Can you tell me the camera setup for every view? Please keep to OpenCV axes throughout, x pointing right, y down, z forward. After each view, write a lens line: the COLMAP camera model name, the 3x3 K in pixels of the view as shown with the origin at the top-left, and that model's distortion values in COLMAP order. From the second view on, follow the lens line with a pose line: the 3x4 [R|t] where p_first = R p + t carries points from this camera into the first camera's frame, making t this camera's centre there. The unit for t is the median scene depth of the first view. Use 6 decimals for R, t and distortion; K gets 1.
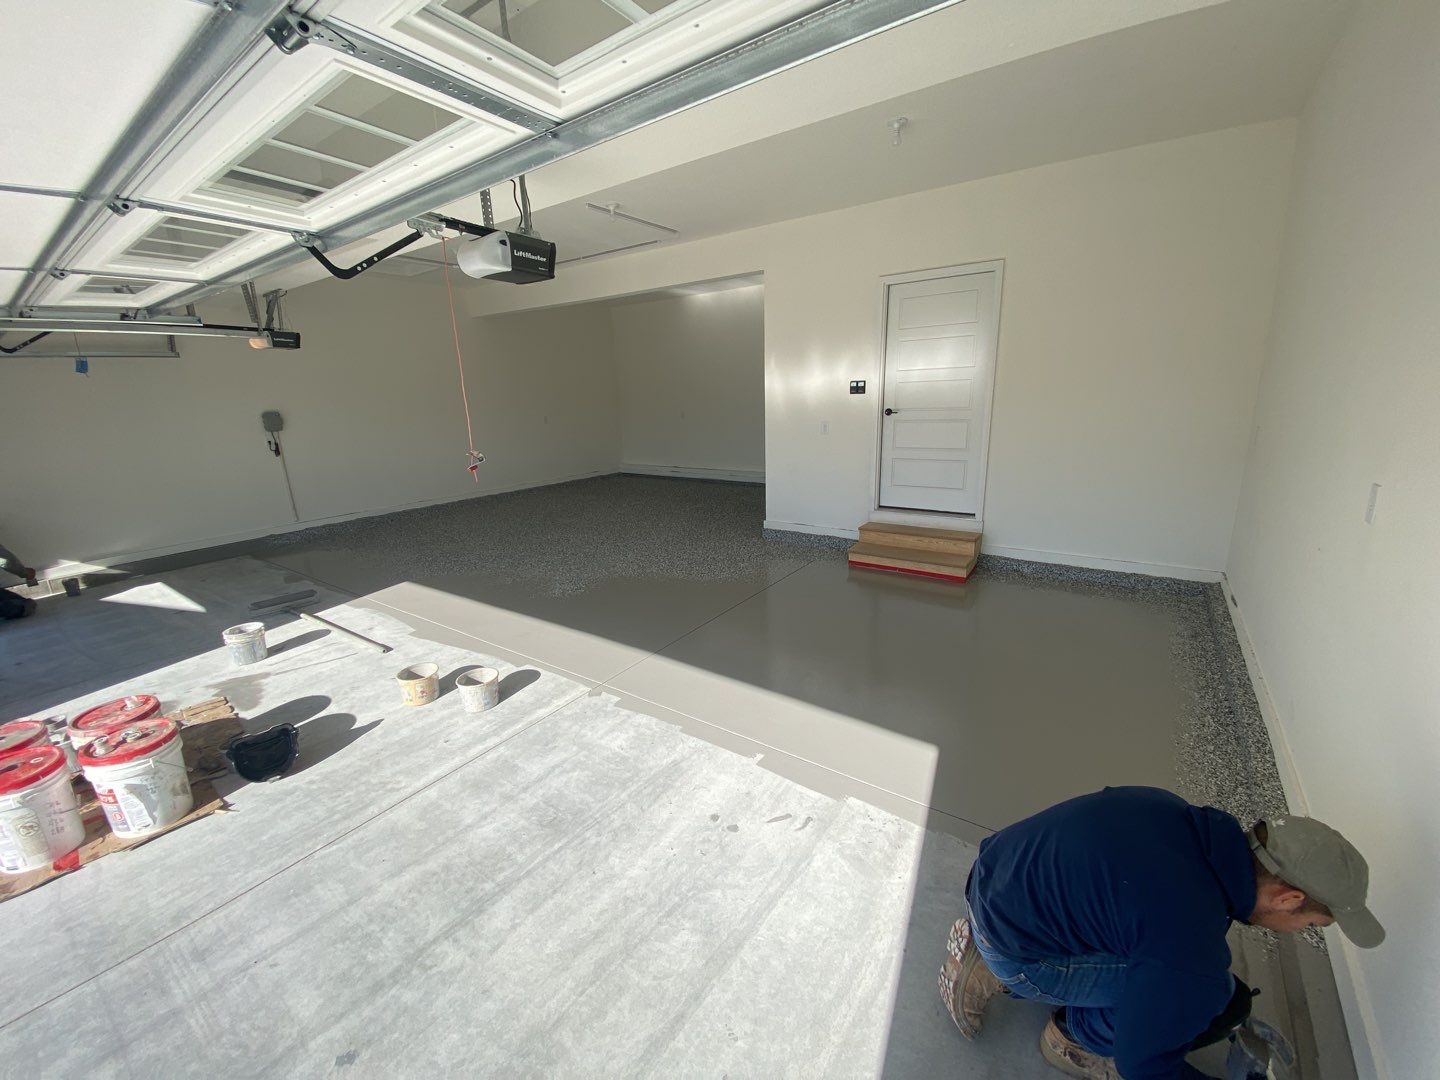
lens RADIAL K [[591.3, 0, 714.9], [0, 591.3, 540.2], [0, 0, 1]] dist [0.007794, -0.002128]
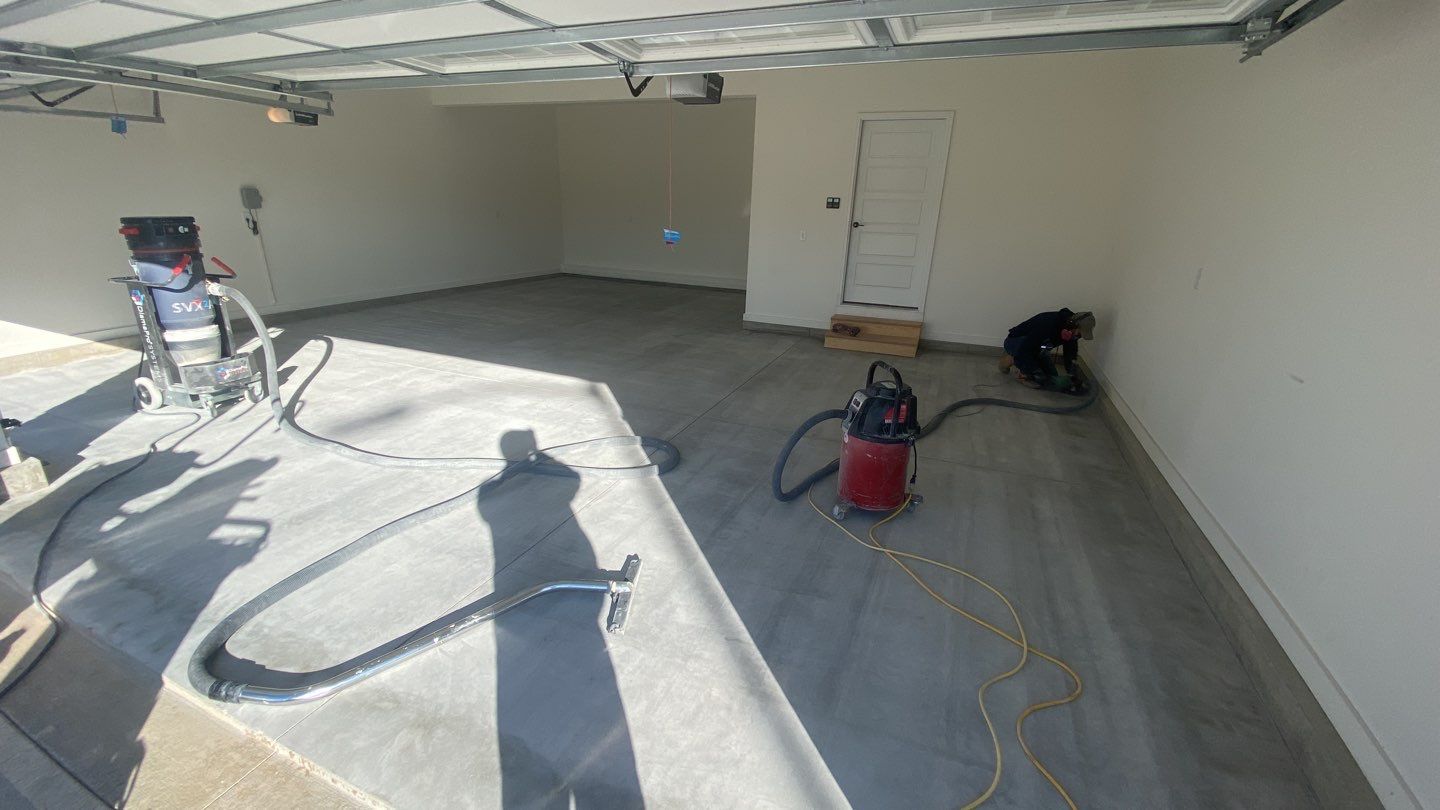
lens RADIAL K [[584.1, 0, 721.5], [0, 584.1, 410.1], [0, 0, 1]] dist [0.004448, -0.004063]
pose [[0.973034, -0.011258, 0.230386, -0.279686], [-0.009705, 0.995925, 0.089656, 0.067784], [-0.230457, -0.089474, 0.968960, -0.177470]]
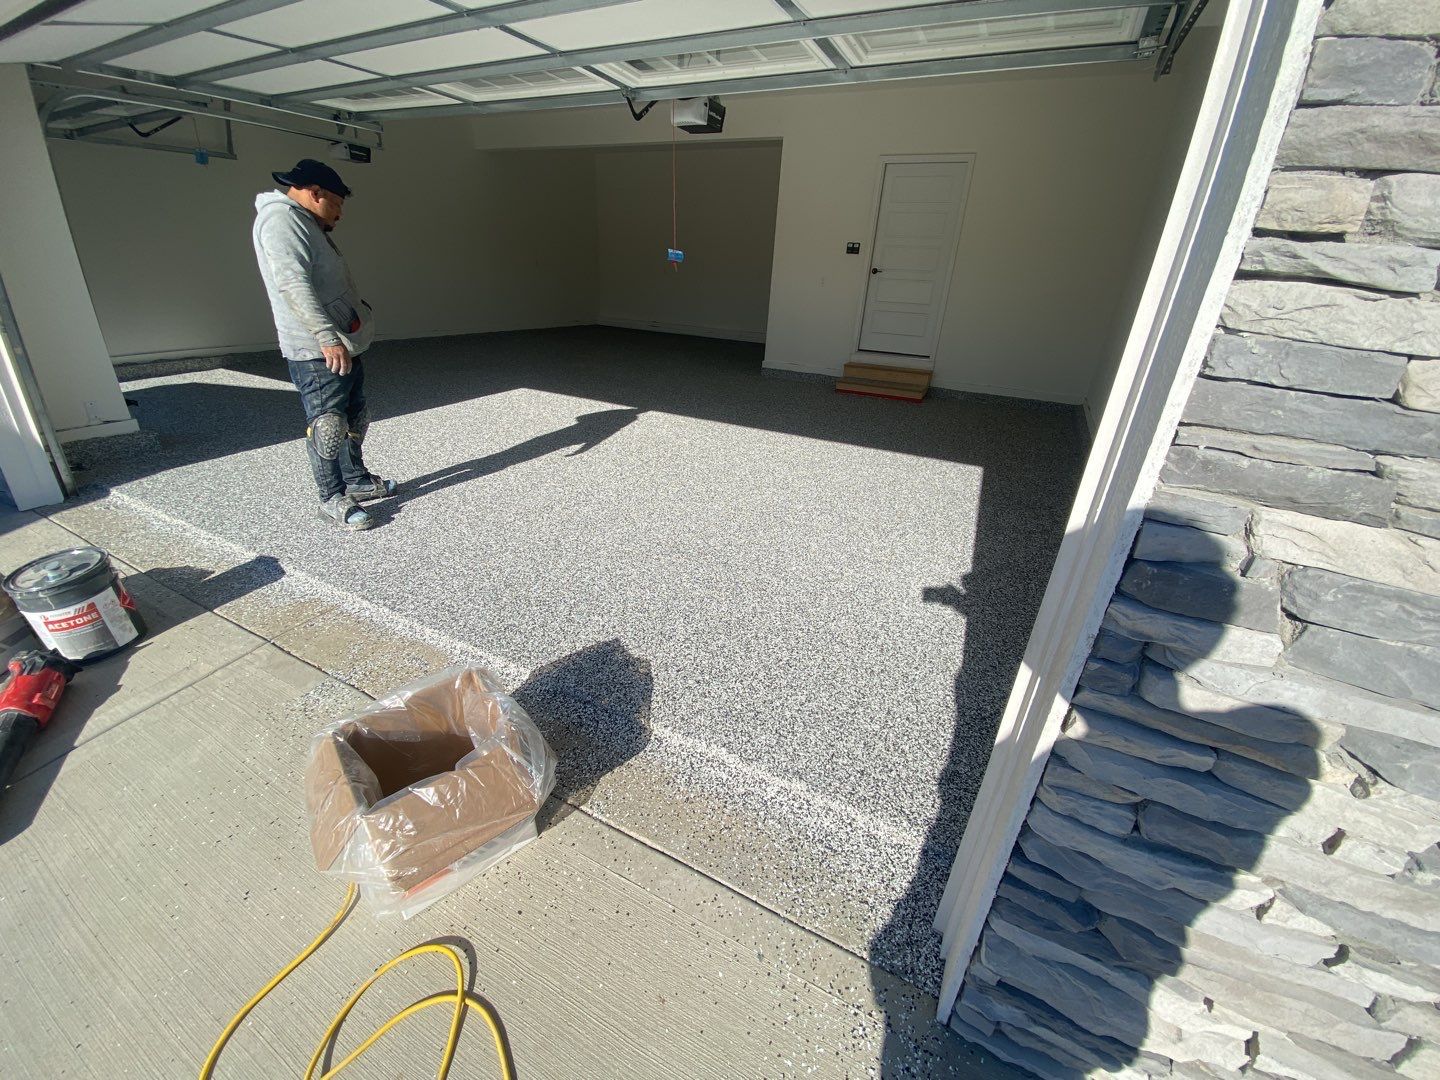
lens RADIAL K [[591.3, 0, 714.8], [0, 591.3, 535.8], [0, 0, 1]] dist [0.007794, -0.002128]
pose [[0.987632, 0.022254, 0.155202, -0.237626], [-0.049085, 0.984003, 0.171257, 0.145882], [-0.148908, -0.176757, 0.972925, -0.304852]]
